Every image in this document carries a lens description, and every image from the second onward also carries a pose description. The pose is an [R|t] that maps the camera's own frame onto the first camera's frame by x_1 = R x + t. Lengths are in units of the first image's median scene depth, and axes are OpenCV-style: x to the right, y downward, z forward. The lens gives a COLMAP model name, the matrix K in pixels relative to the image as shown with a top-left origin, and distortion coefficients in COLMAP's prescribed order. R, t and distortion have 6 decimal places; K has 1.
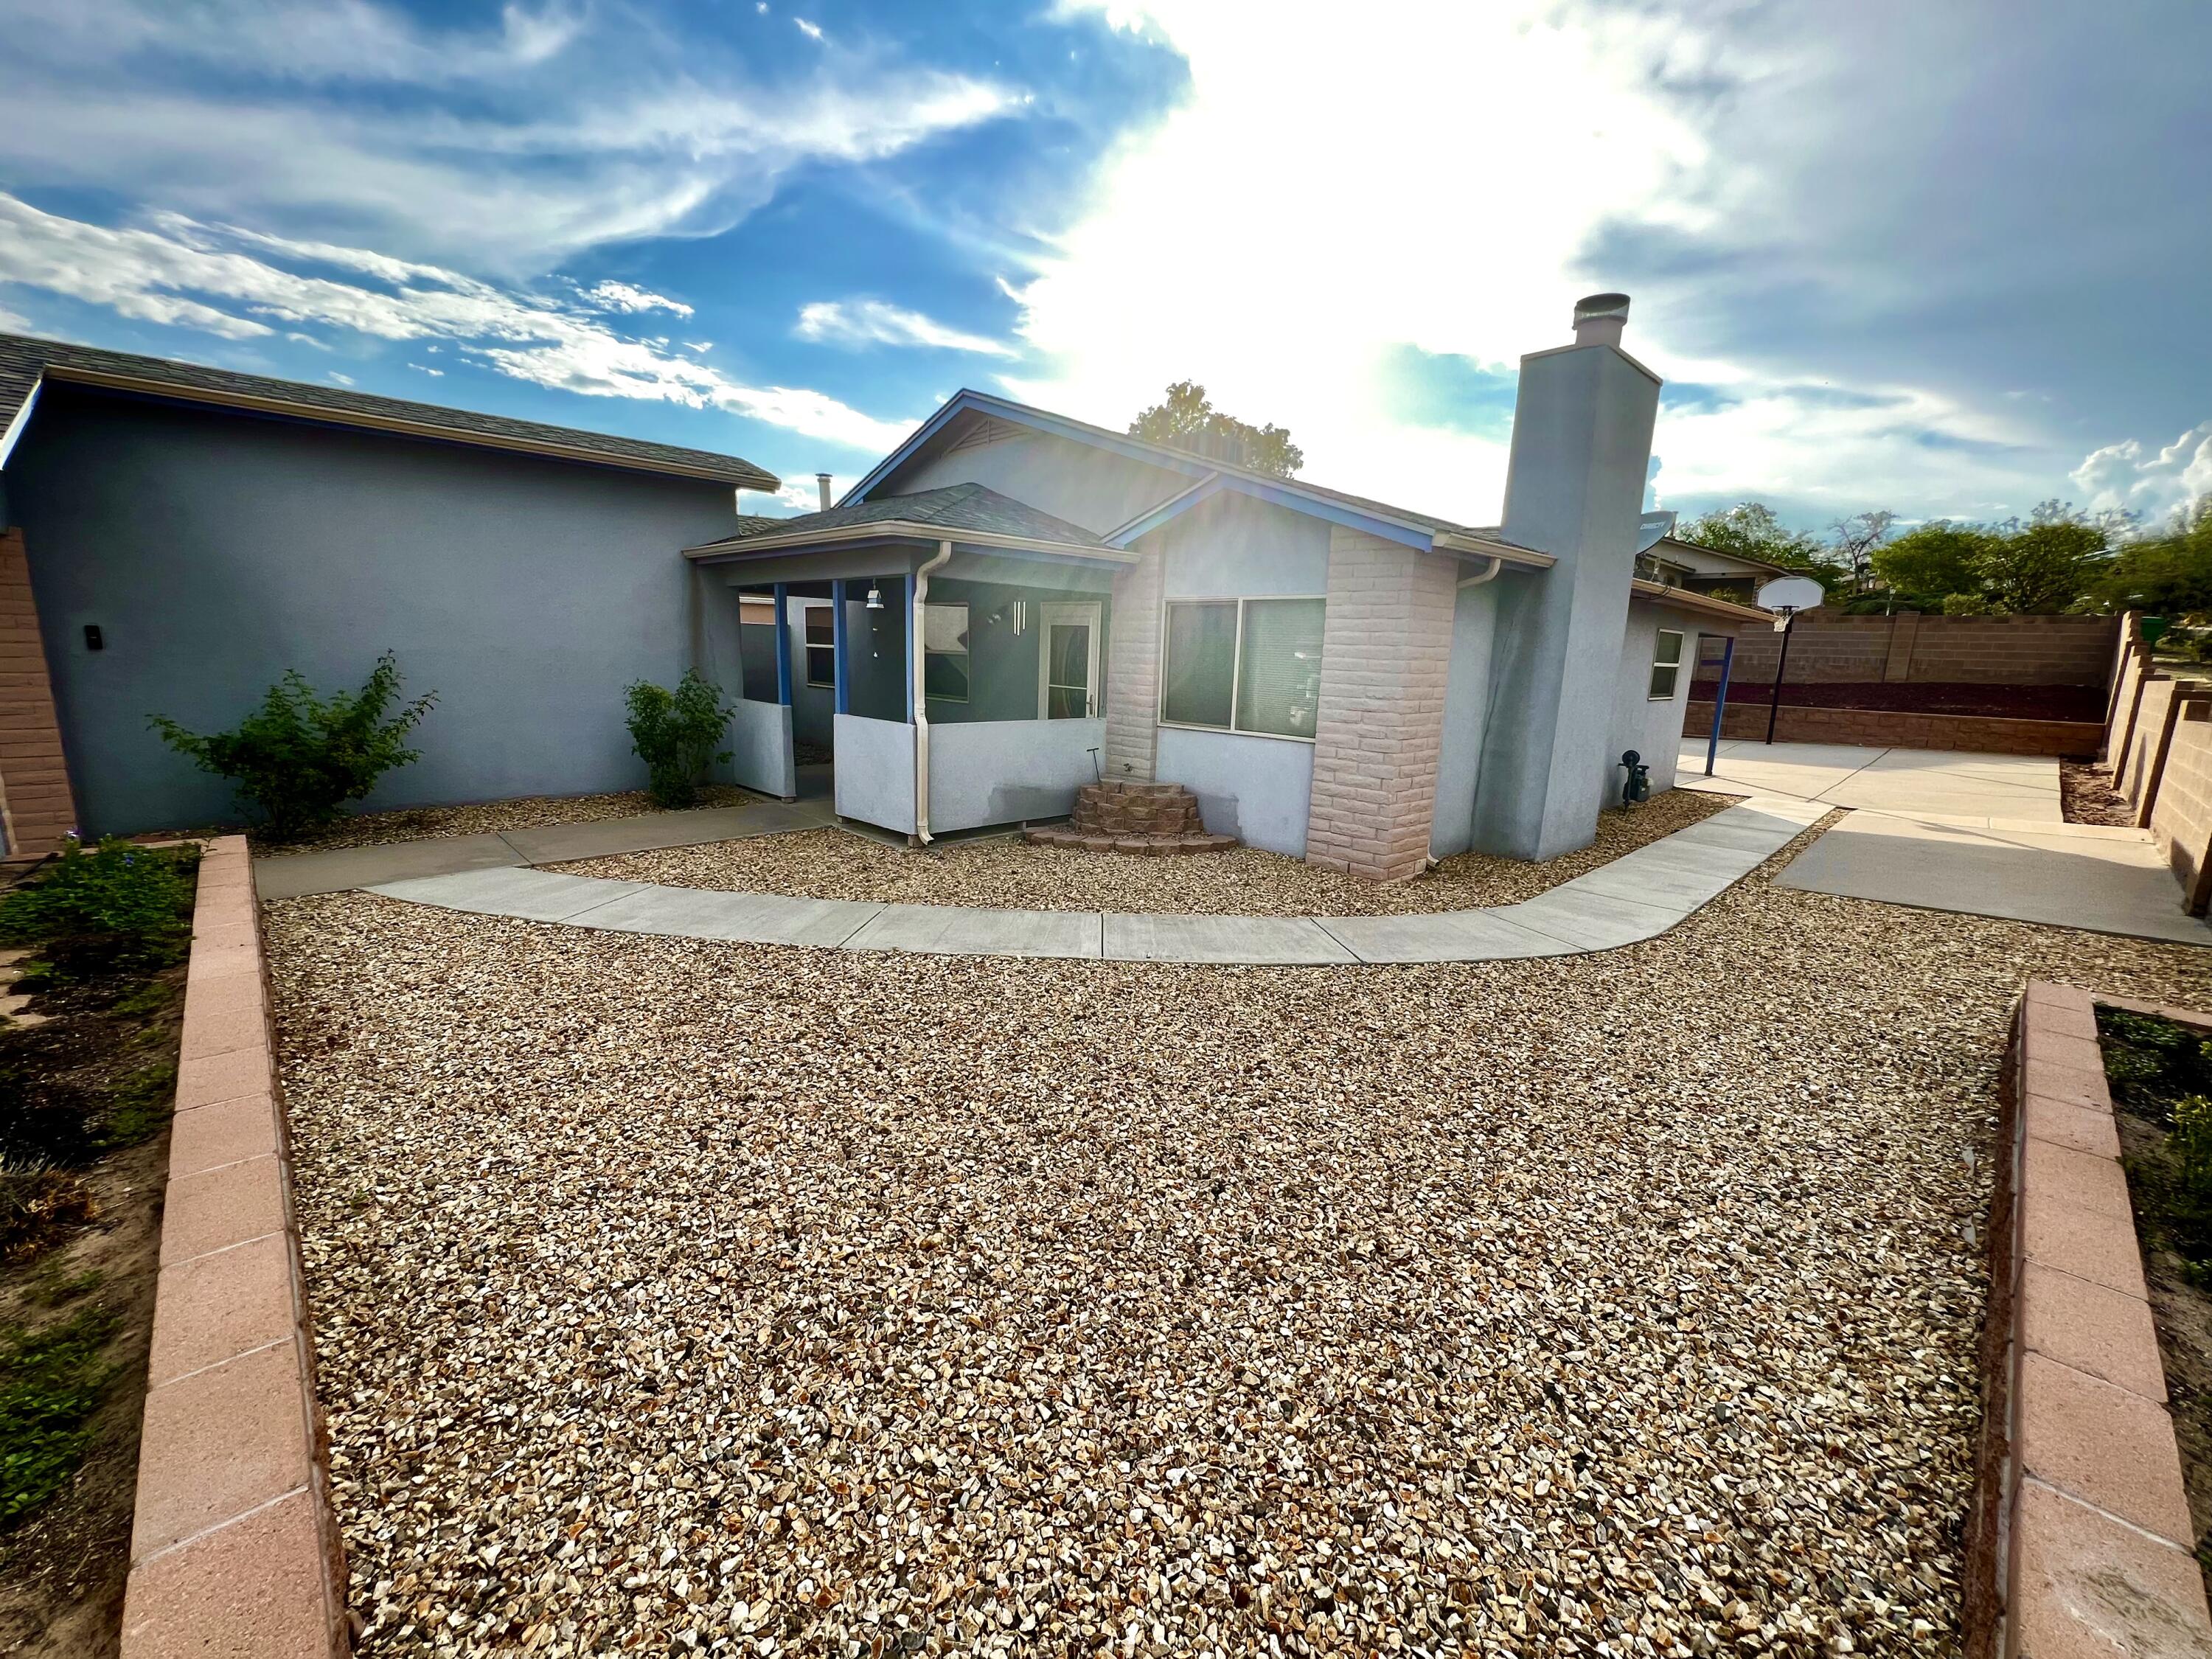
lens RADIAL K [[892.0, 0, 1106.0], [0, 892.0, 829.5], [0, 0, 1]] dist [-0.000319, 0.000004]
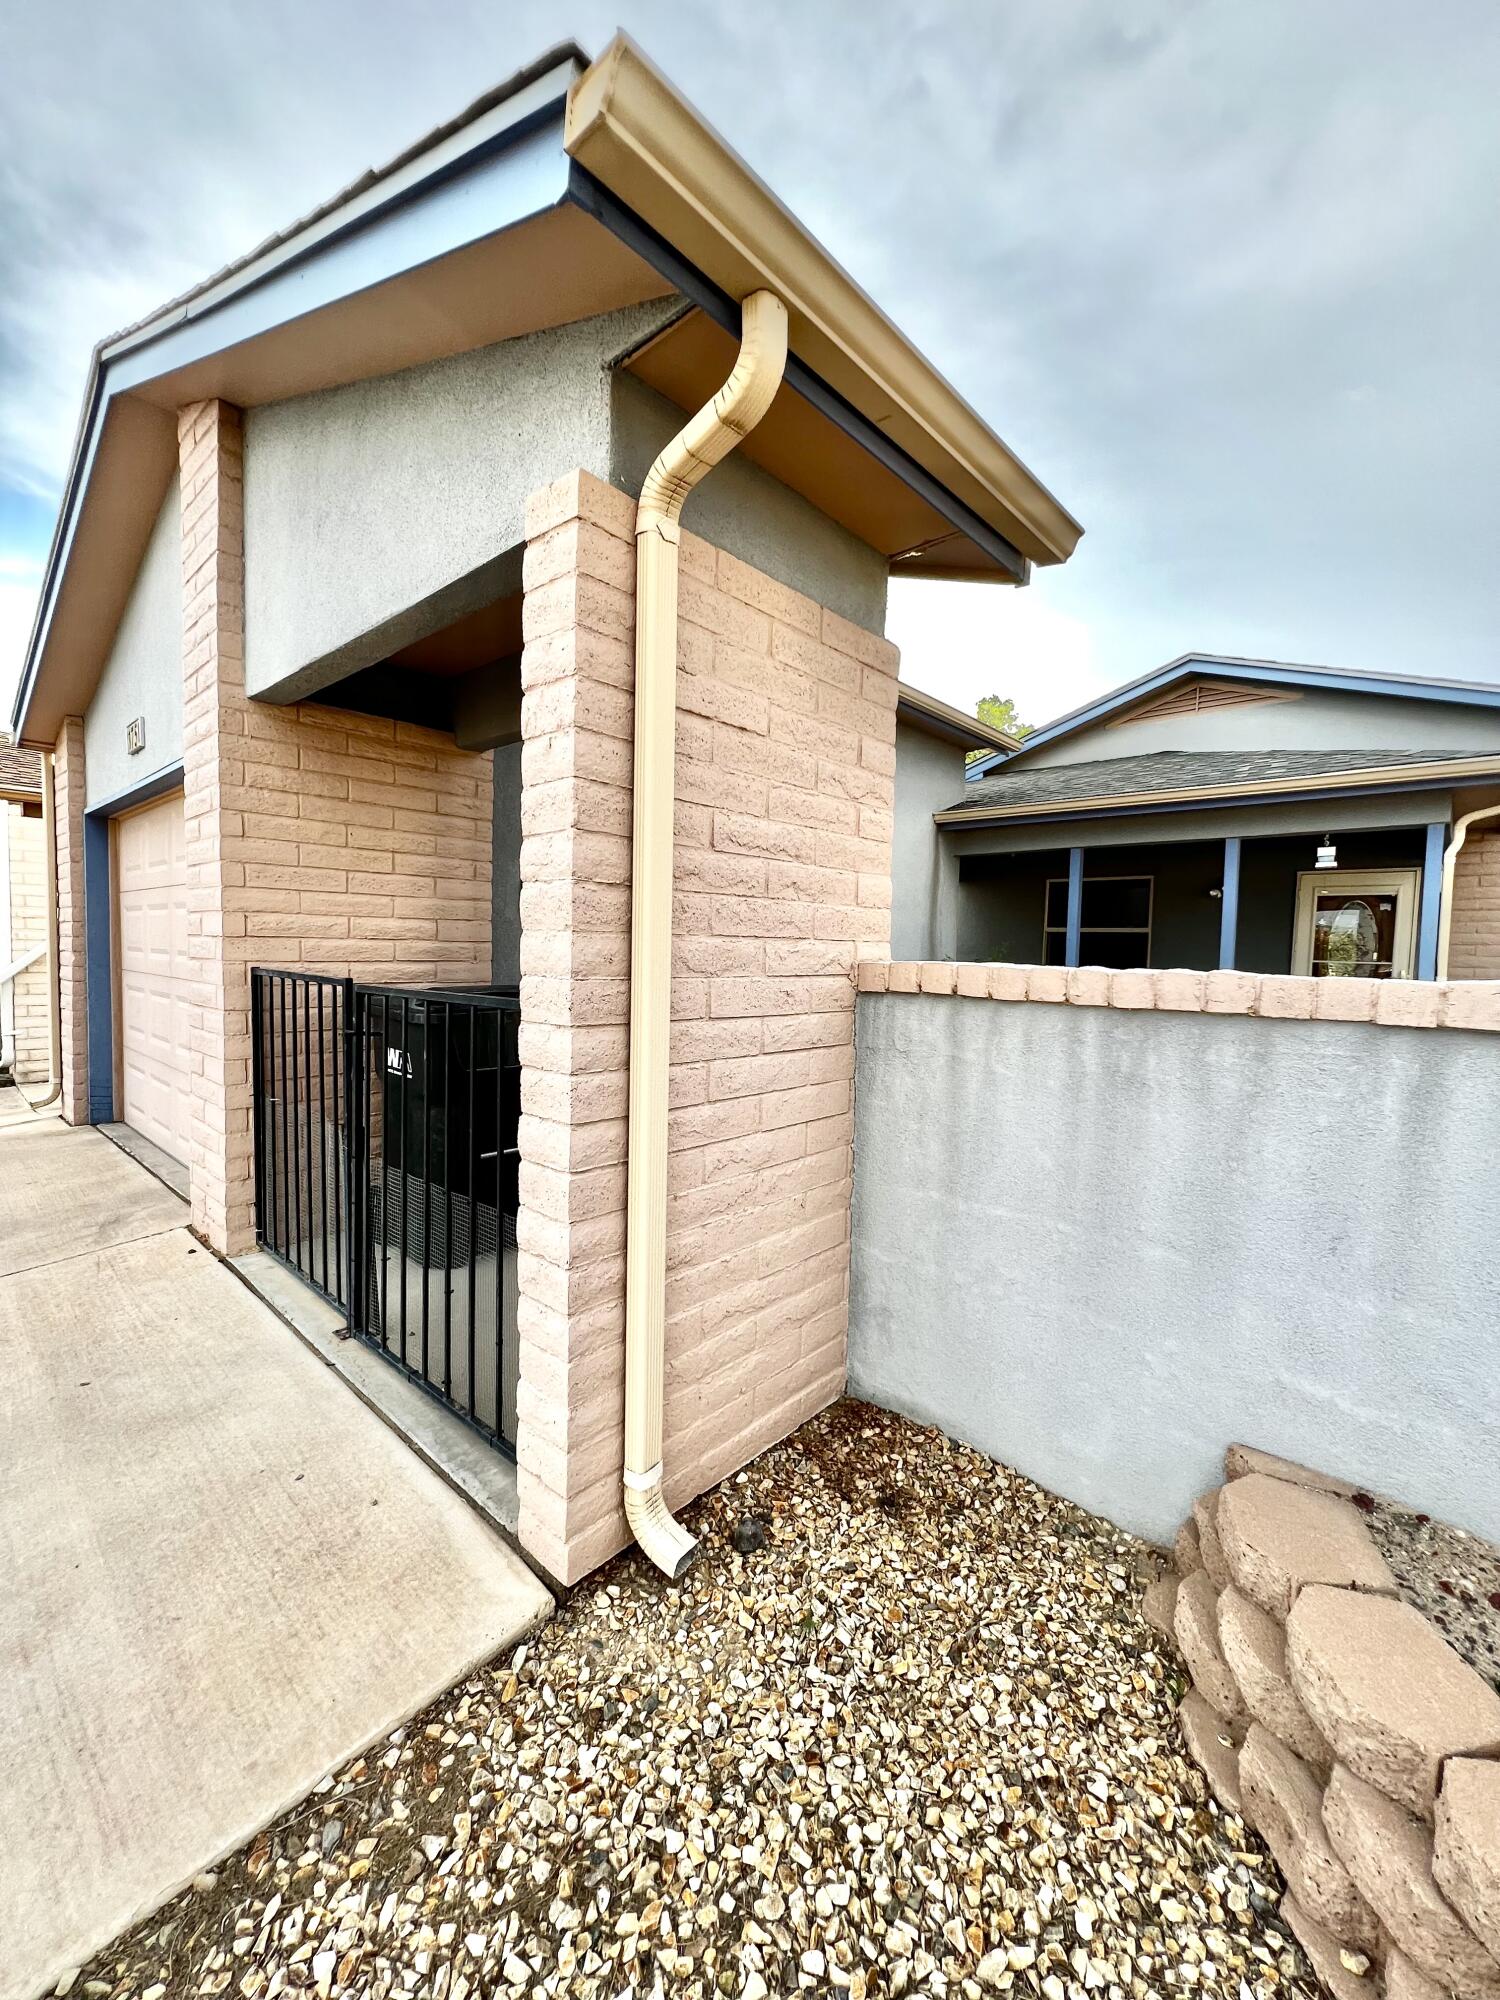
lens RADIAL K [[806.5, 0, 750.0], [0, 806.5, 1000.0], [0, 0, 1]] dist [-0.000319, 0.000004]
pose [[0.997725, -0.013983, 0.065952, -0.298665], [0.022500, 0.991229, -0.130225, -0.011198], [-0.063553, 0.131413, 0.989288, 0.097866]]
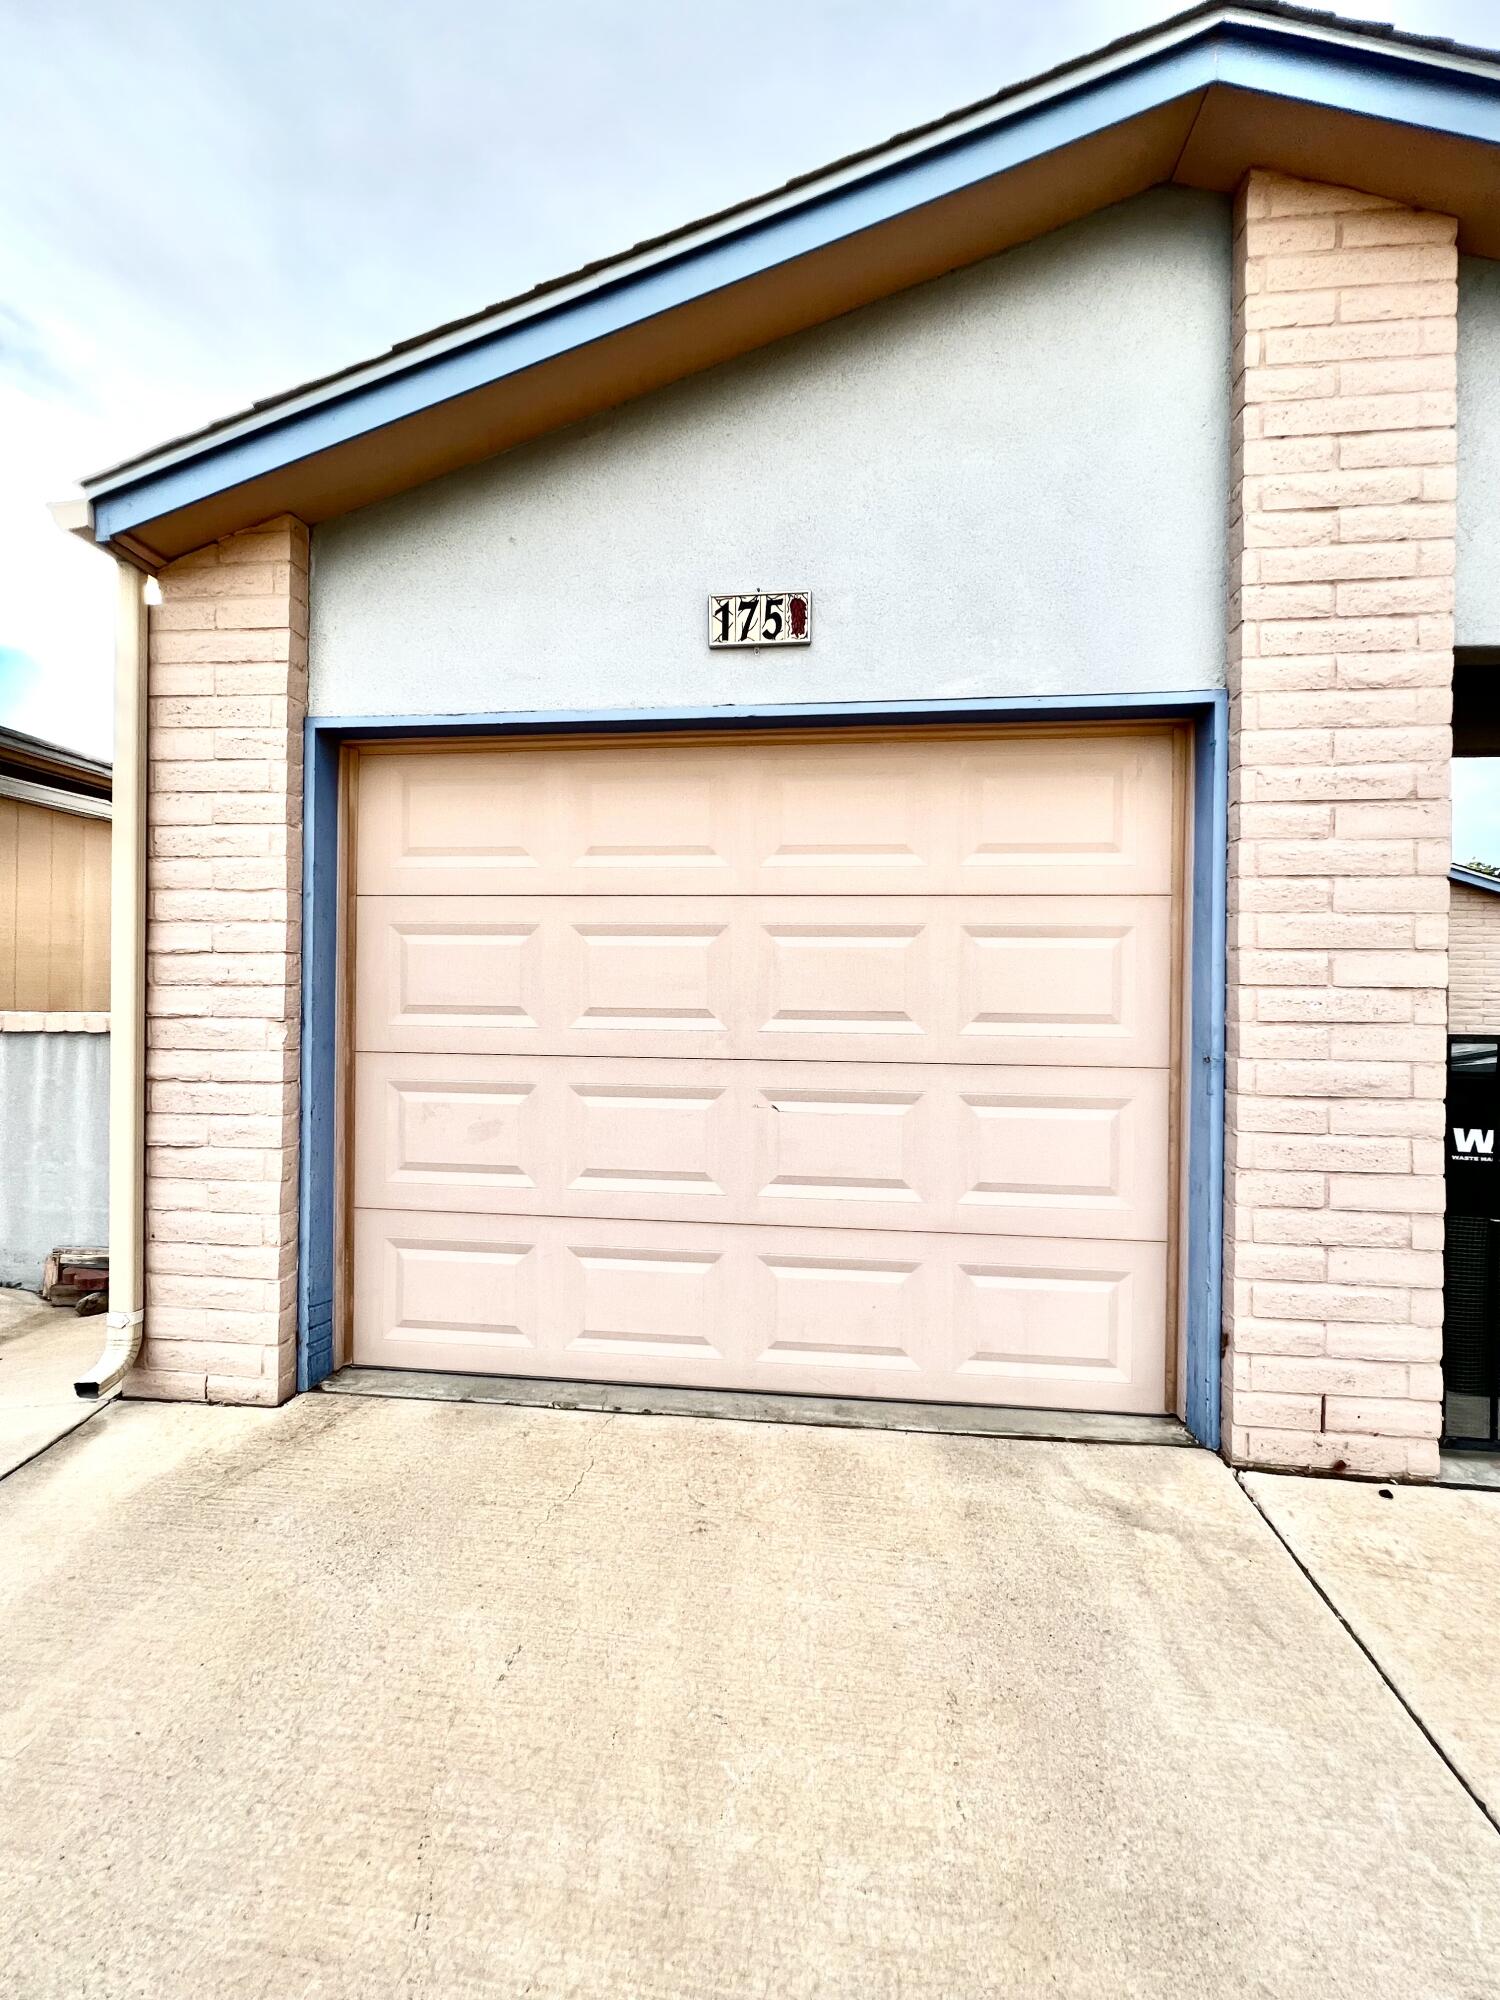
lens RADIAL K [[806.5, 0, 750.0], [0, 806.5, 1000.0], [0, 0, 1]] dist [-0.000319, 0.000004]
pose [[0.765582, -0.028173, 0.642722, -0.512111], [0.140217, 0.982330, -0.123961, -0.042099], [-0.627872, 0.185023, 0.756004, 0.227318]]
